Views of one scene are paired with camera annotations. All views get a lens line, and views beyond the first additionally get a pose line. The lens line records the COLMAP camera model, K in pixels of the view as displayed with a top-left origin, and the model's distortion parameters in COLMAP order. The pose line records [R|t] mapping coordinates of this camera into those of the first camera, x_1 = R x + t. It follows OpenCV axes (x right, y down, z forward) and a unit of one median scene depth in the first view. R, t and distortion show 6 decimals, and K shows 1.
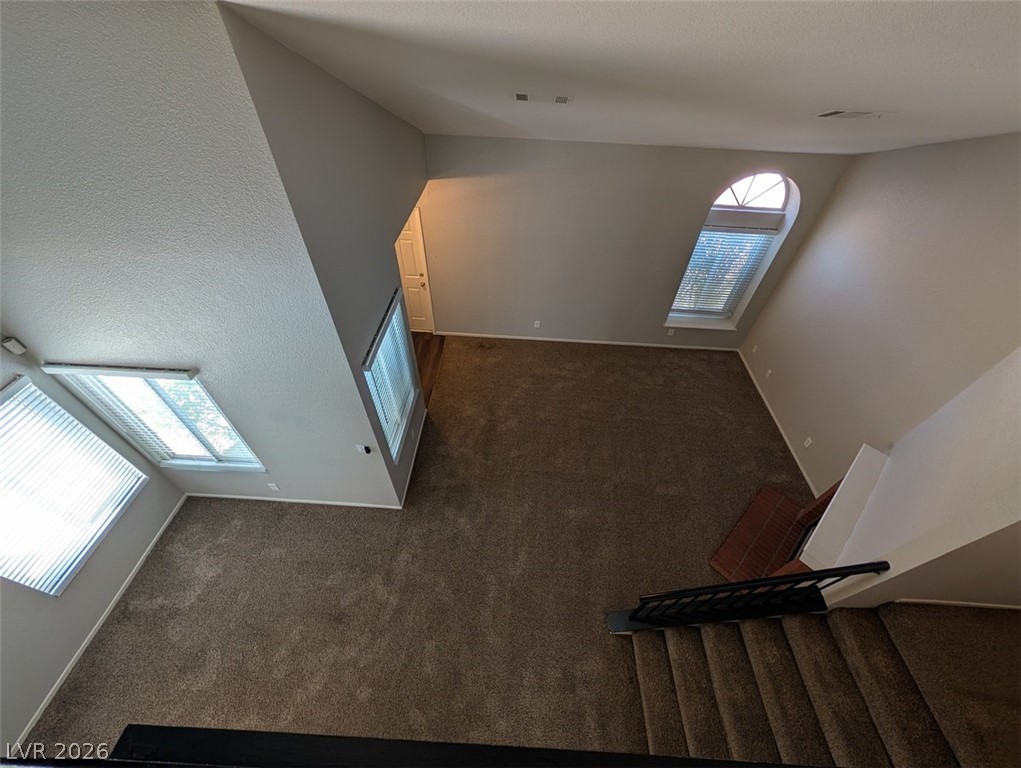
lens RADIAL K [[392.9, 0, 509.6], [0, 392.9, 382.7], [0, 0, 1]] dist [0.005074, 0.000204]
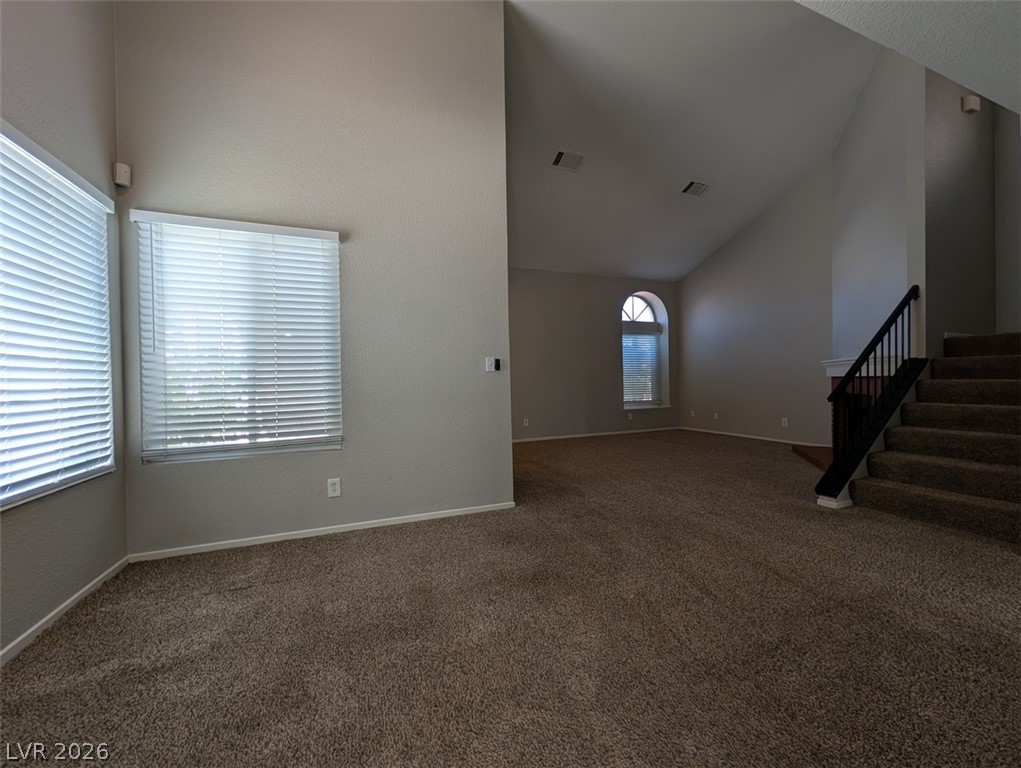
lens RADIAL K [[392.9, 0, 510.2], [0, 392.9, 382.6], [0, 0, 1]] dist [0.005074, 0.000204]
pose [[0.908756, -0.046997, 0.414673, -0.630444], [0.328079, 0.694567, -0.640266, 0.690008], [-0.257927, 0.717891, 0.646611, 0.411676]]
